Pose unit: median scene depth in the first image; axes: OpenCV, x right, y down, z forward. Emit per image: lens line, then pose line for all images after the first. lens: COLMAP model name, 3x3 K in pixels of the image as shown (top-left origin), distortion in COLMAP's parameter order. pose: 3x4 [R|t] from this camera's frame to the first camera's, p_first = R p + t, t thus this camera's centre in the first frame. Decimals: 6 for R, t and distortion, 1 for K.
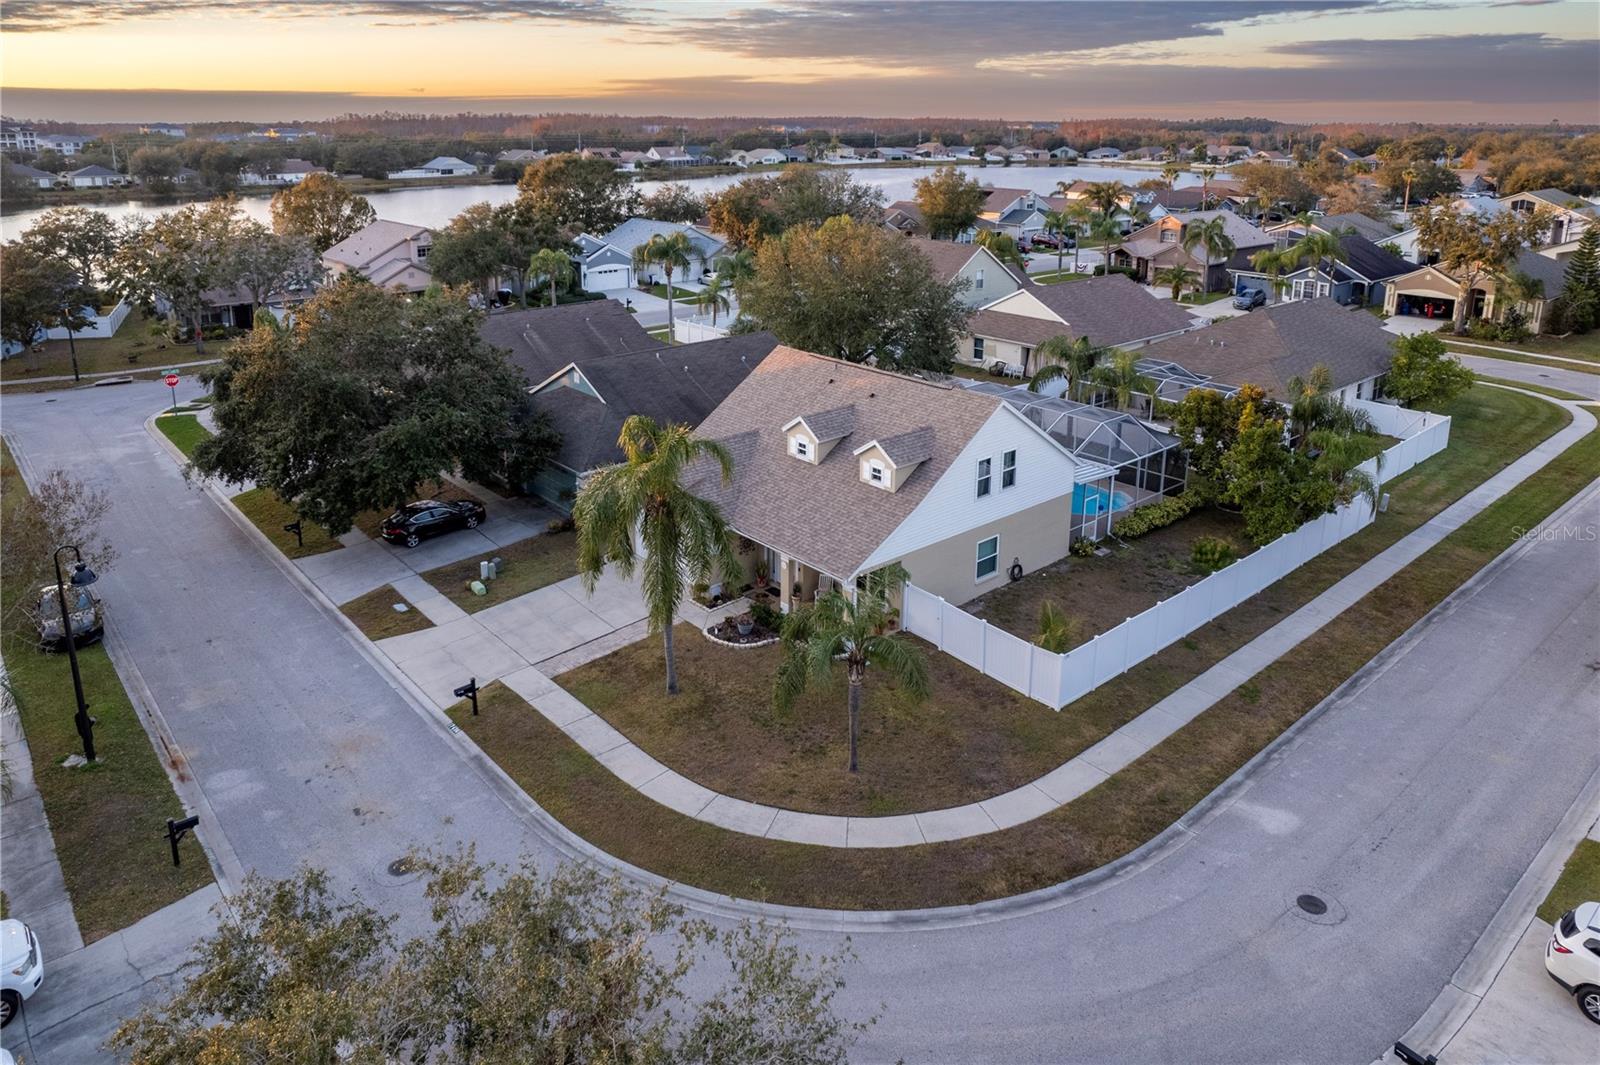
lens RADIAL K [[1058.8, 0, 797.4], [0, 1058.8, 442.0], [0, 0, 1]] dist [-0.065459, 0.049691]
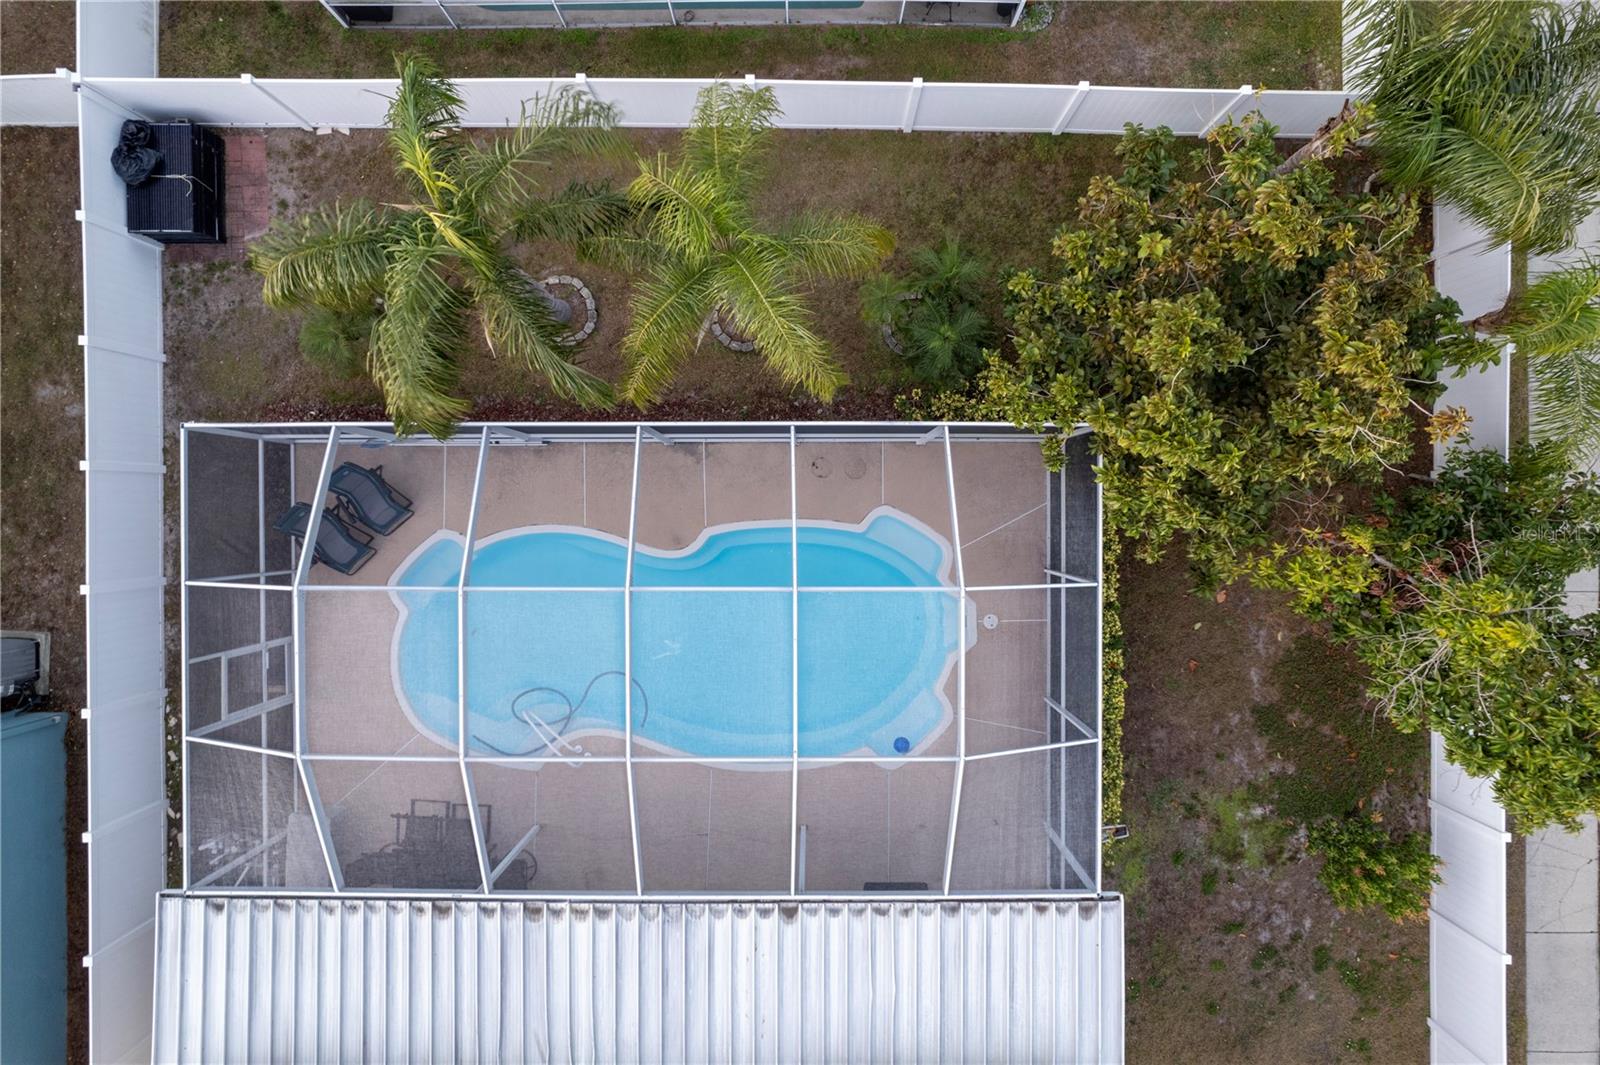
lens RADIAL K [[1031.7, 0, 815.5], [0, 1031.7, 513.1], [0, 0, 1]] dist [-0.069902, 0.053593]
pose [[0.656983, -0.753833, 0.010462, 0.395430], [0.217845, 0.203105, 0.954616, -0.375653], [-0.721746, -0.624887, 0.297655, 1.256801]]
